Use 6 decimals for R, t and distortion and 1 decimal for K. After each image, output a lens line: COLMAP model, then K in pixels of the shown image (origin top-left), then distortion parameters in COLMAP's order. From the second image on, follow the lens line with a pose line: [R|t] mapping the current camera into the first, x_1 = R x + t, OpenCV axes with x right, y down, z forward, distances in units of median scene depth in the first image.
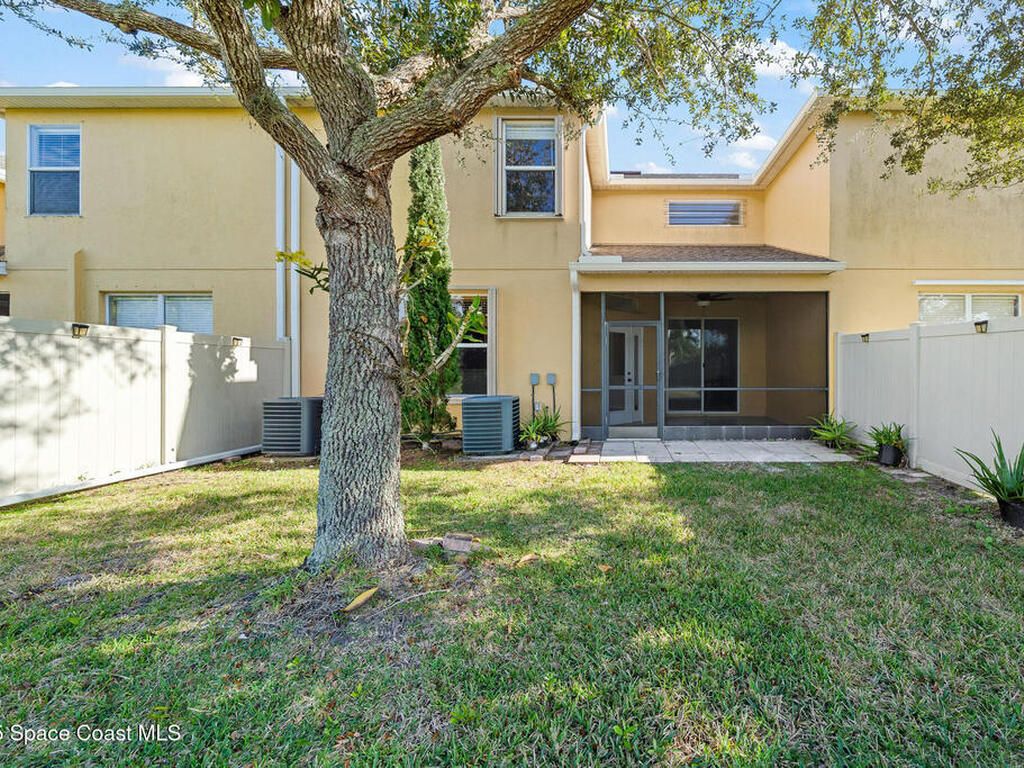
lens RADIAL K [[454.8, 0, 512.1], [0, 454.8, 379.7], [0, 0, 1]] dist [-0.008670, -0.000108]
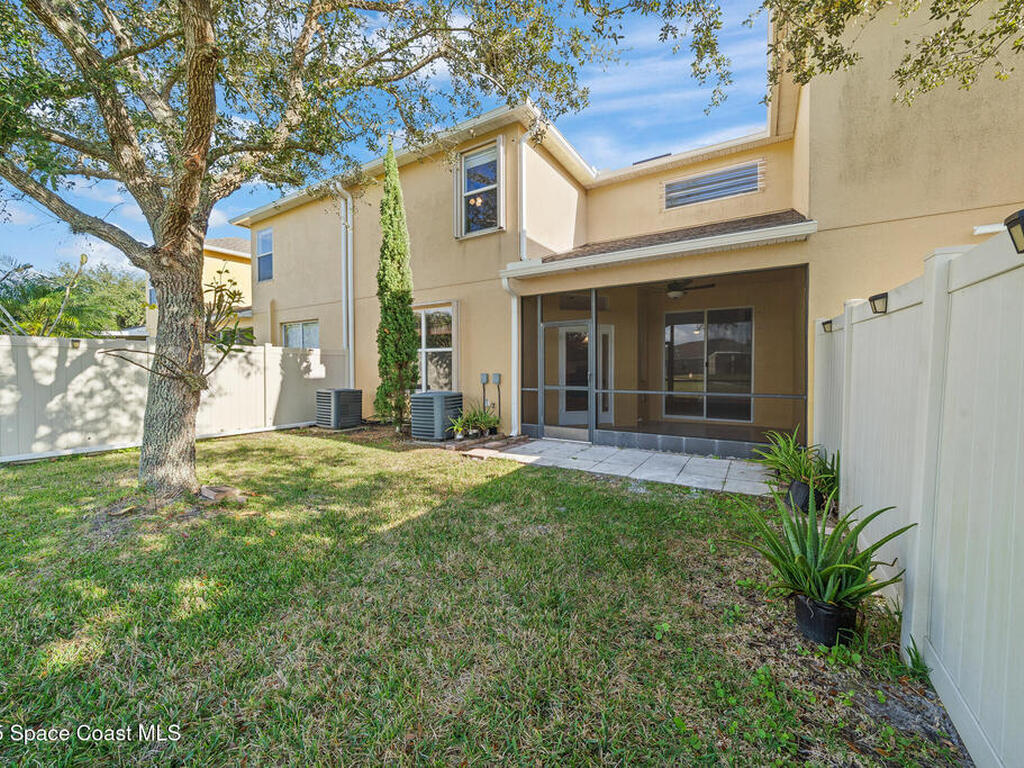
lens RADIAL K [[399.0, 0, 513.1], [0, 399.0, 381.4], [0, 0, 1]] dist [-0.010373, 0.000184]
pose [[0.849444, 0.016960, -0.527407, 0.636327], [-0.008225, 0.999787, 0.018904, -0.013315], [0.527615, -0.011720, 0.849403, 0.203697]]
